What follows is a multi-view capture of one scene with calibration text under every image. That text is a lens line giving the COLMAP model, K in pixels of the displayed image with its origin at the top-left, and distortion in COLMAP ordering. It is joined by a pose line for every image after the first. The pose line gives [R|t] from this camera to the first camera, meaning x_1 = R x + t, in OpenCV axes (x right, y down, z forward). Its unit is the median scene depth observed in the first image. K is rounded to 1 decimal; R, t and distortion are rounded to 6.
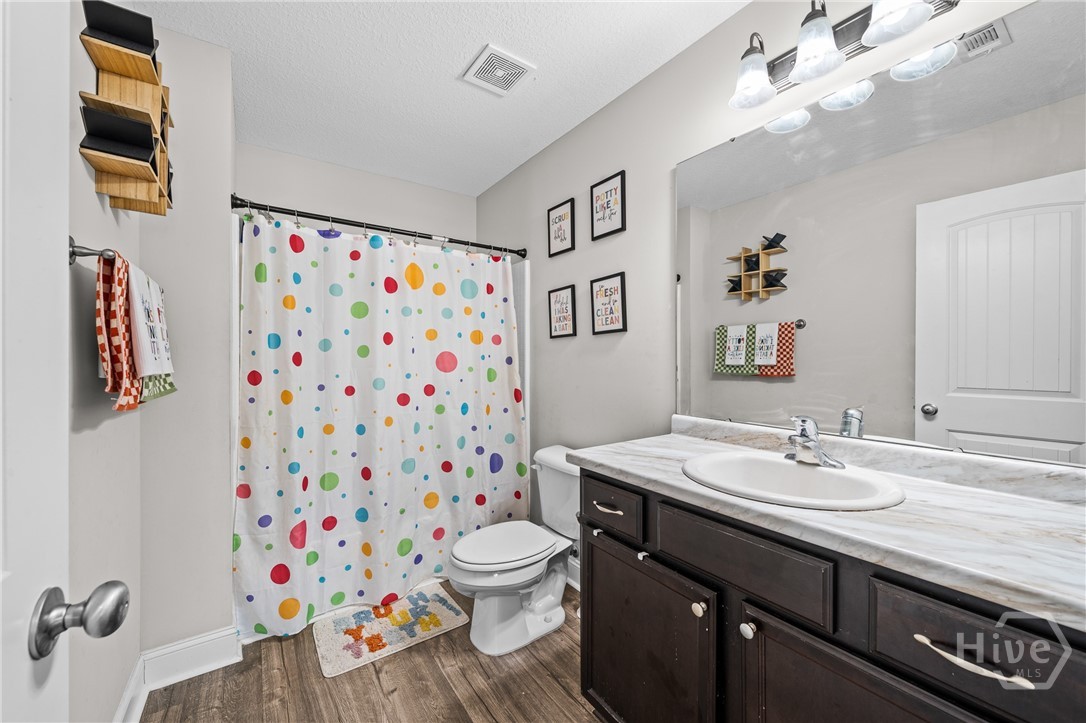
lens RADIAL K [[411.5, 0, 543.9], [0, 411.5, 360.9], [0, 0, 1]] dist [-0.000680, -0.000011]
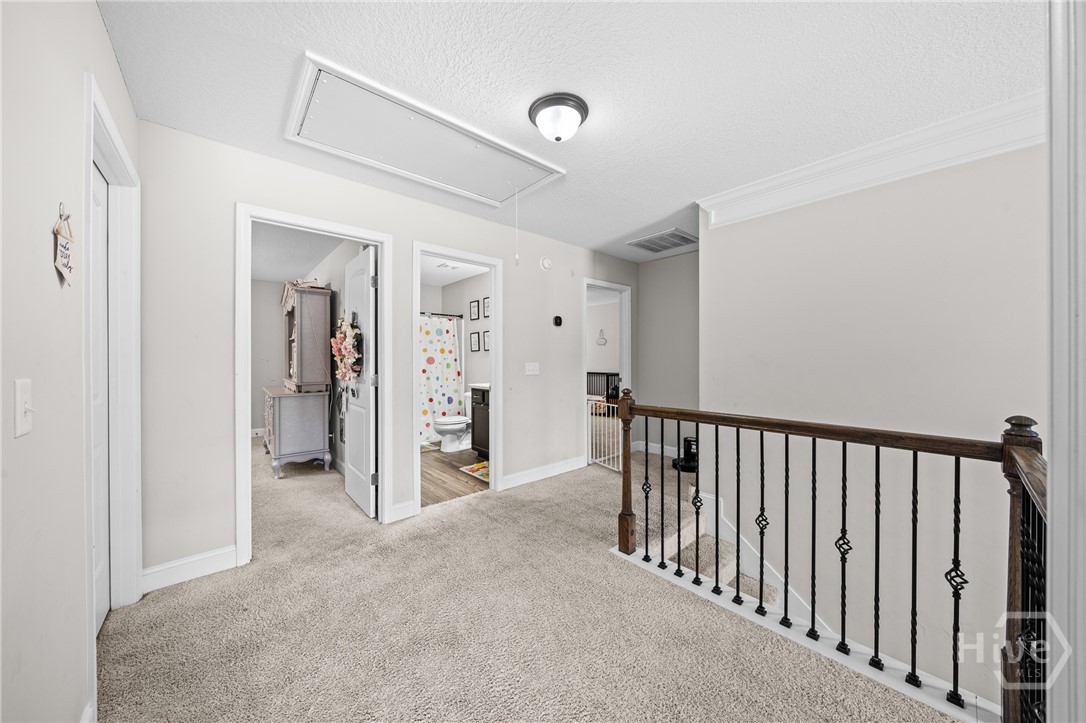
lens RADIAL K [[368.5, 0, 541.7], [0, 368.5, 360.3], [0, 0, 1]] dist [-0.009181, -0.000073]
pose [[0.994632, -0.001855, 0.103458, 0.222746], [0.001957, 0.999998, -0.000886, 0.004285], [-0.103456, 0.001084, 0.994633, -1.392197]]
